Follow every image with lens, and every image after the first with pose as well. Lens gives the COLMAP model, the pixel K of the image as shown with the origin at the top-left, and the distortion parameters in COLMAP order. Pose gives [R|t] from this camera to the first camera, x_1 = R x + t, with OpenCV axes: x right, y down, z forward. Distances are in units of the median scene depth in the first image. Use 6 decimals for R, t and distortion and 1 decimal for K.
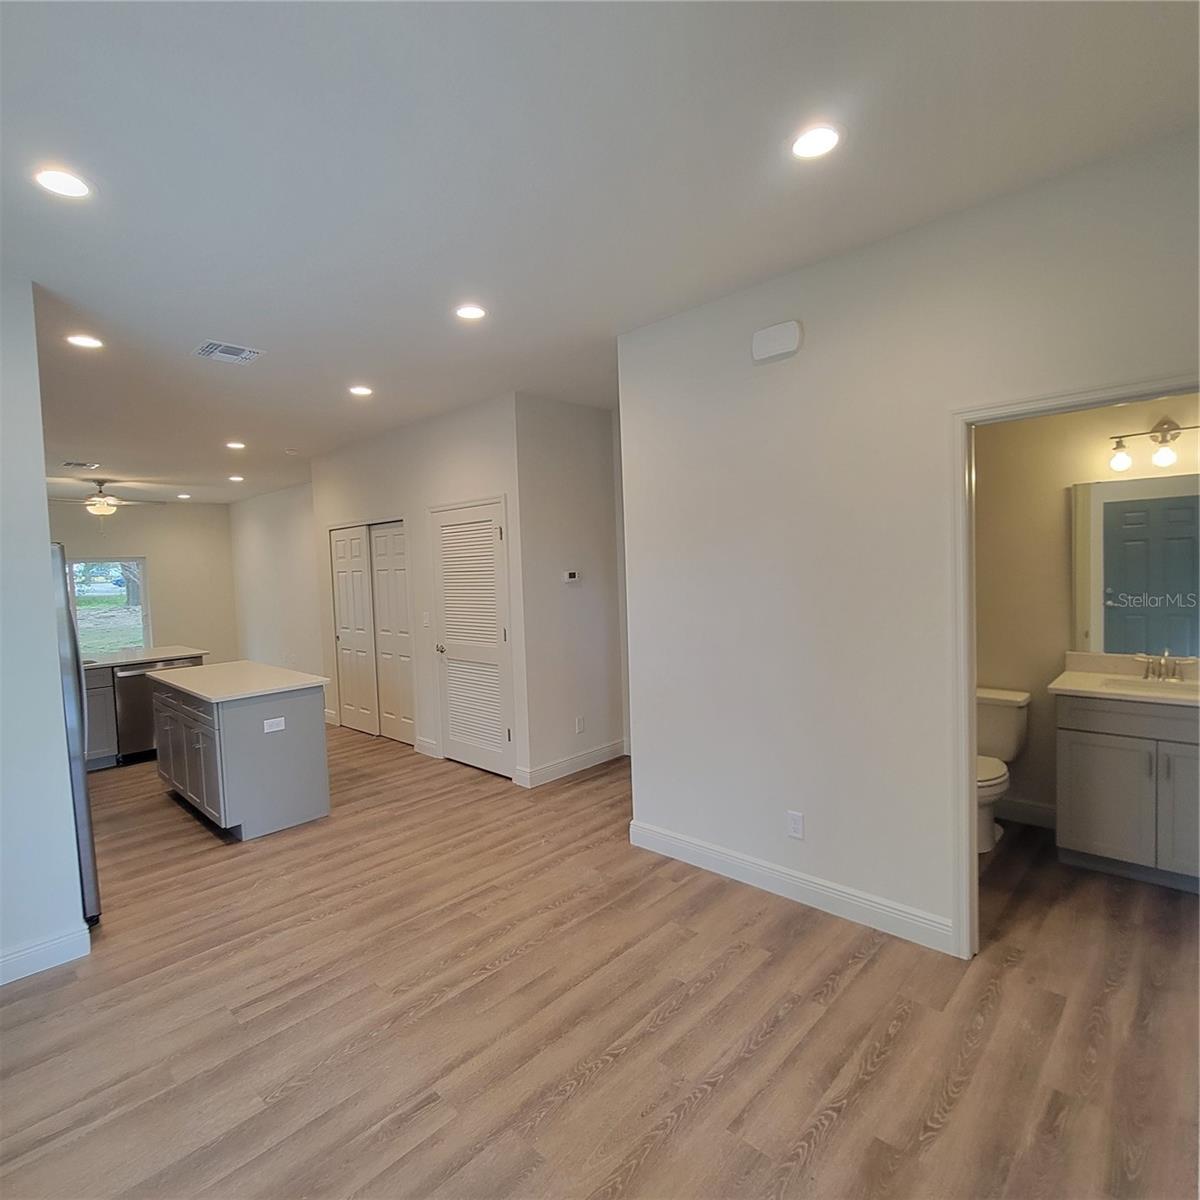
lens RADIAL K [[654.2, 0, 594.8], [0, 654.2, 597.0], [0, 0, 1]] dist [-0.001859, -0.001231]
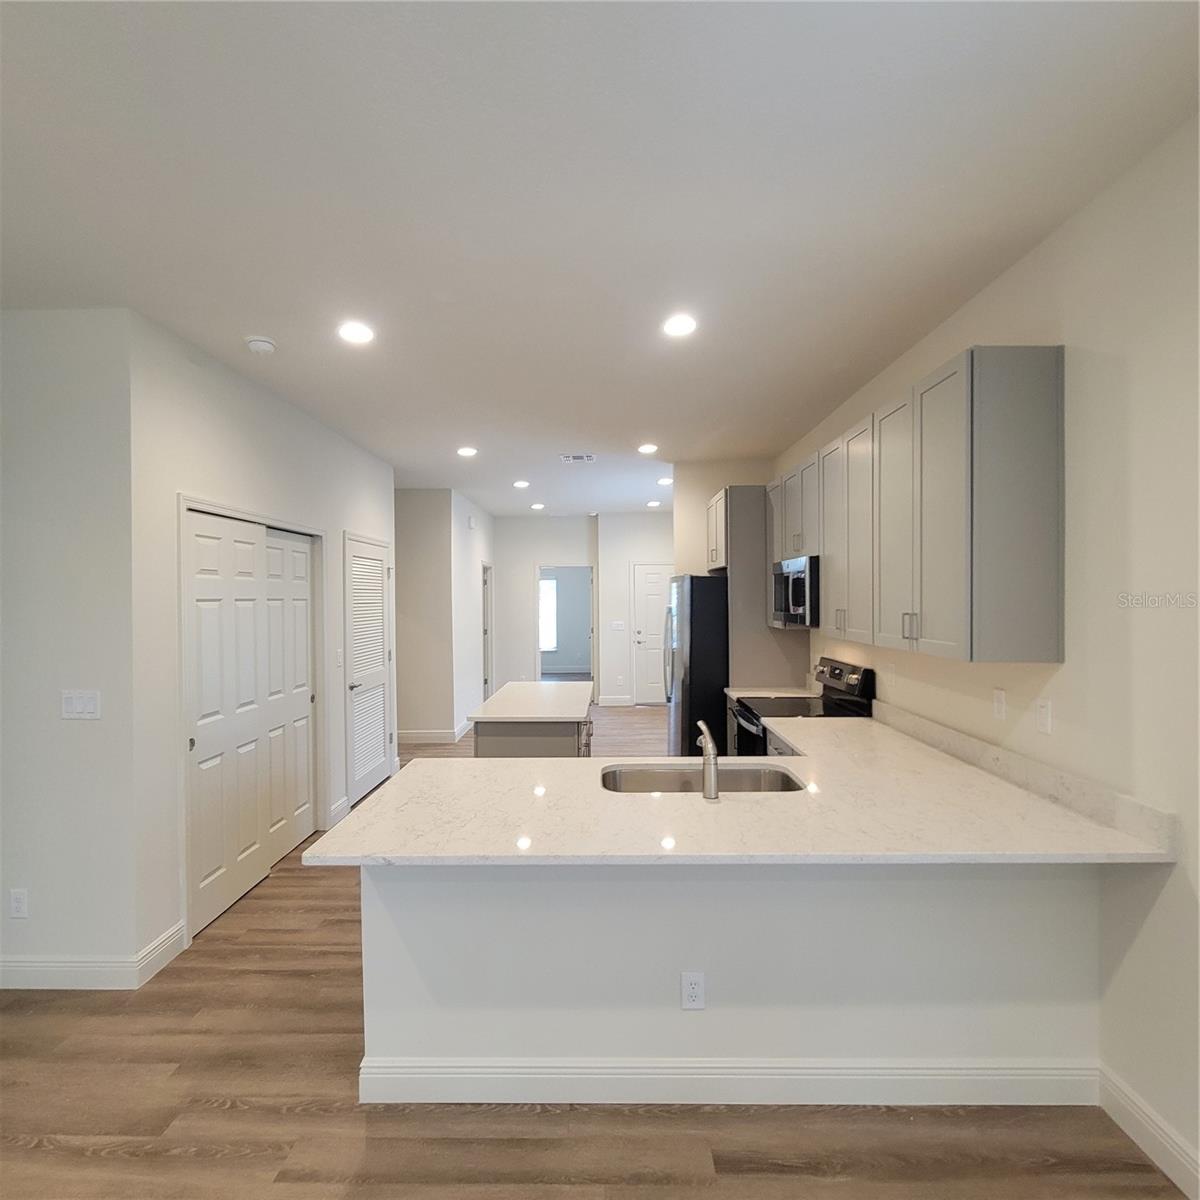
lens RADIAL K [[654.2, 0, 594.8], [0, 654.2, 597.0], [0, 0, 1]] dist [-0.001859, -0.001231]
pose [[-0.681472, 0.036404, 0.730938, -1.140656], [0.059592, 0.998206, 0.005844, -0.032103], [-0.729414, 0.047541, -0.682418, 1.359314]]
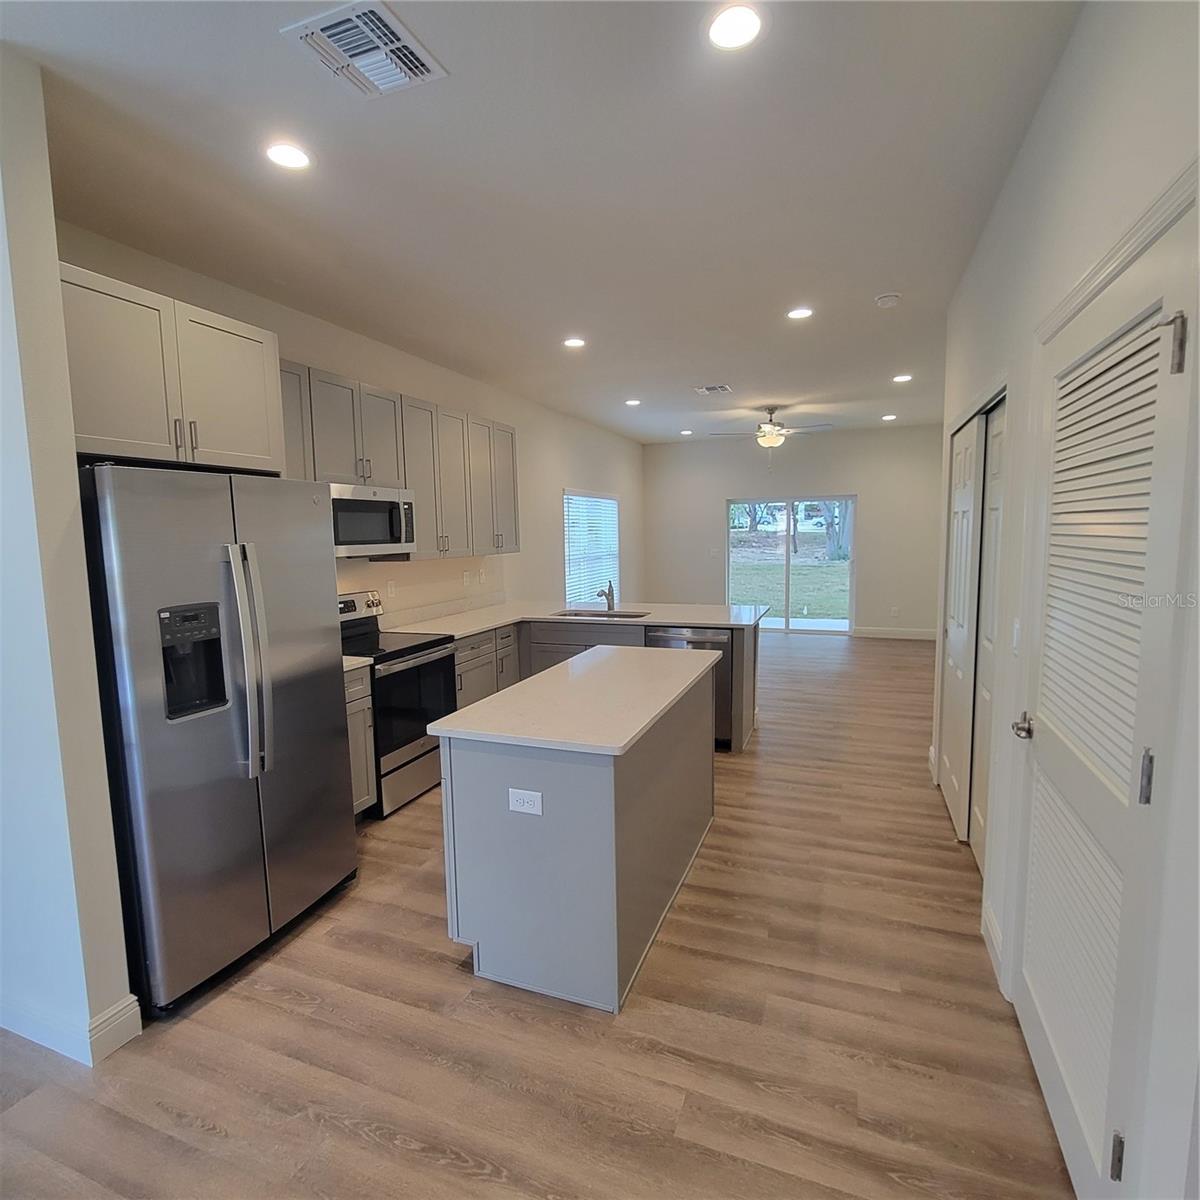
lens RADIAL K [[656.2, 0, 600.0], [0, 656.2, 600.0], [0, 0, 1]] dist [-0.000079, -0.000248]
pose [[0.388325, 0.133056, -0.911866, -0.003490], [-0.049193, 0.991103, 0.123668, -0.025501], [0.920209, -0.003166, 0.391416, 0.627552]]
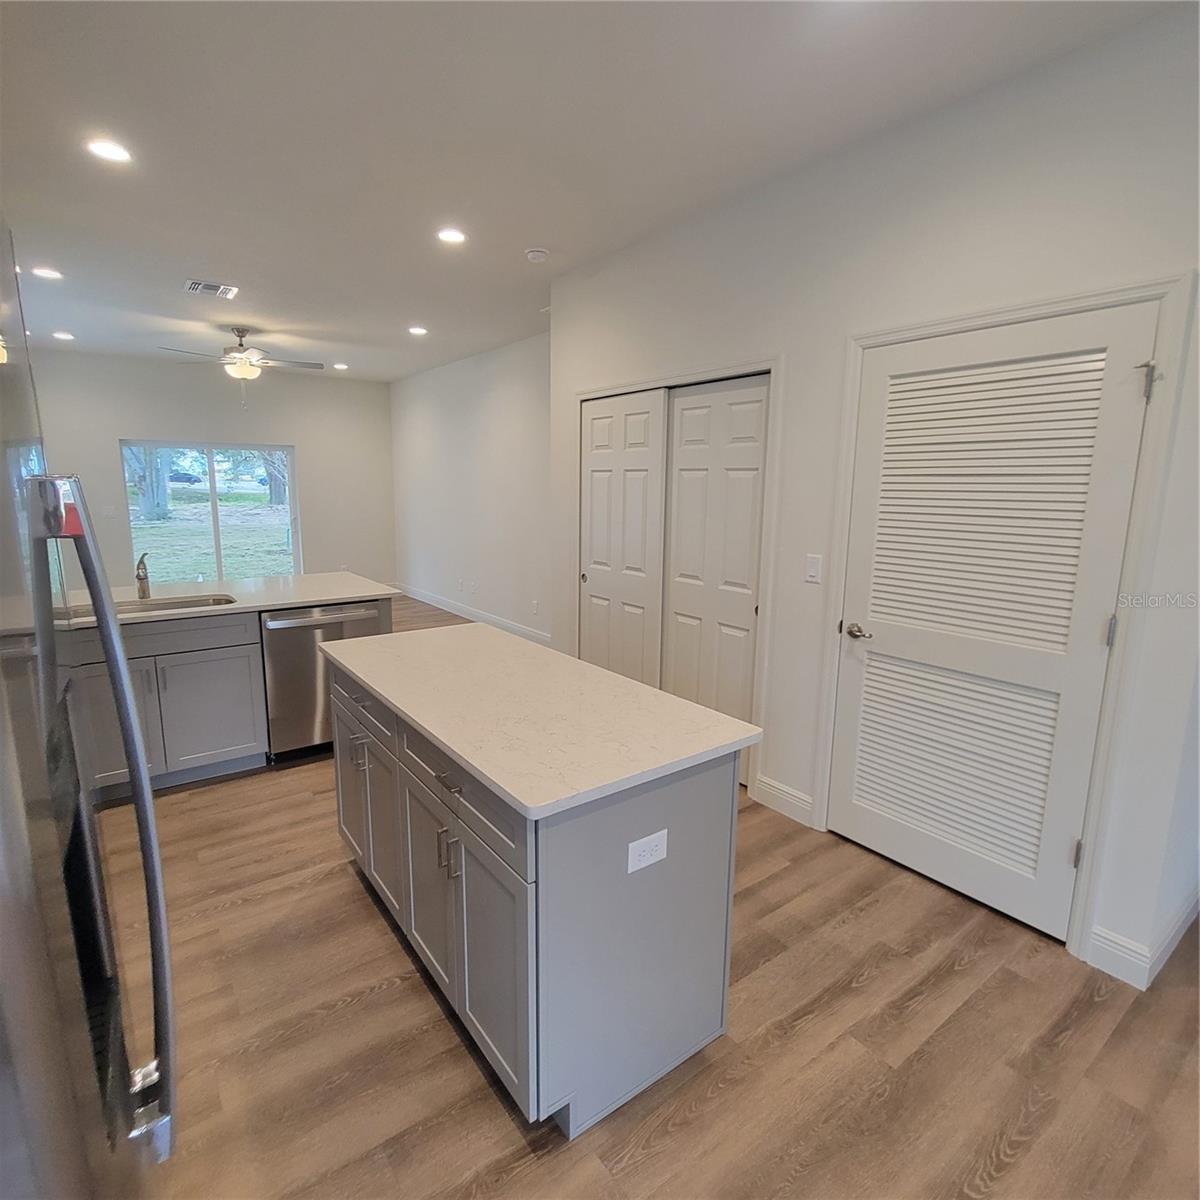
lens RADIAL K [[654.2, 0, 594.8], [0, 654.2, 597.0], [0, 0, 1]] dist [-0.001859, -0.001231]
pose [[0.985176, 0.075256, -0.154161, -0.349433], [-0.055973, 0.990473, 0.125818, 0.001544], [0.162161, -0.115324, 0.980002, 0.471598]]
